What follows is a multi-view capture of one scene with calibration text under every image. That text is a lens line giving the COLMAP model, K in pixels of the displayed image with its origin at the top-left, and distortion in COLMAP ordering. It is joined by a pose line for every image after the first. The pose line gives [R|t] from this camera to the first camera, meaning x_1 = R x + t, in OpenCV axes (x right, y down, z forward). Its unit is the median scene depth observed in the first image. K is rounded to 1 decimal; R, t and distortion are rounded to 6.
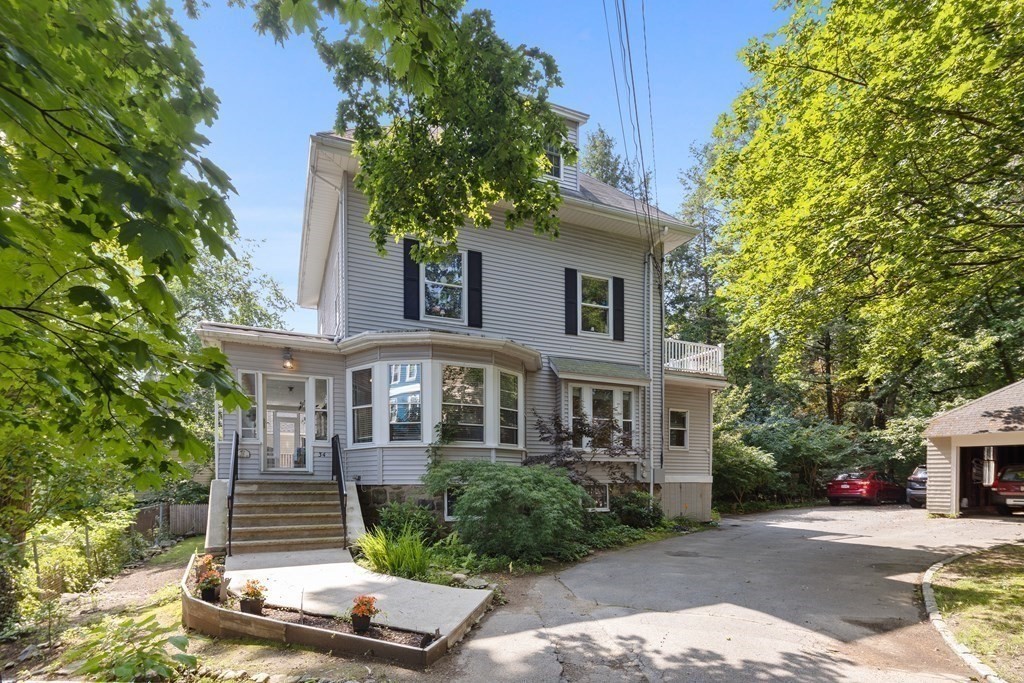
lens RADIAL K [[513.4, 0, 510.0], [0, 513.4, 342.3], [0, 0, 1]] dist [0.005501, -0.006901]
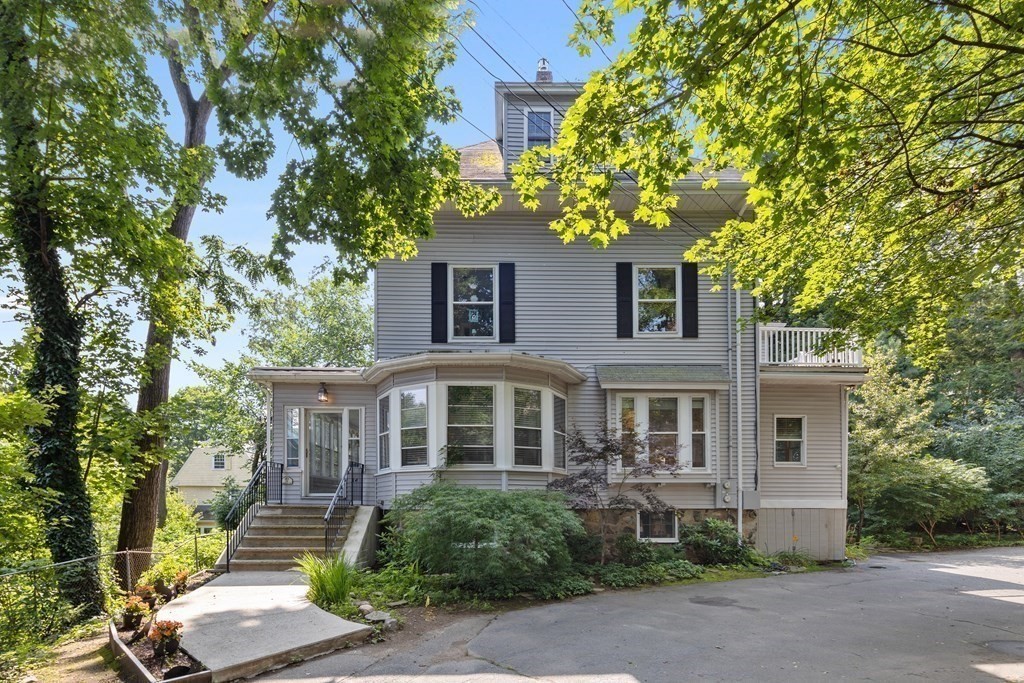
lens RADIAL K [[513.4, 0, 534.4], [0, 513.4, 368.4], [0, 0, 1]] dist [0.005501, -0.006901]
pose [[0.912182, -0.101473, -0.397023, 0.345664], [0.104419, 0.994431, -0.014252, 0.035903], [0.396258, -0.028457, 0.917698, 0.151973]]
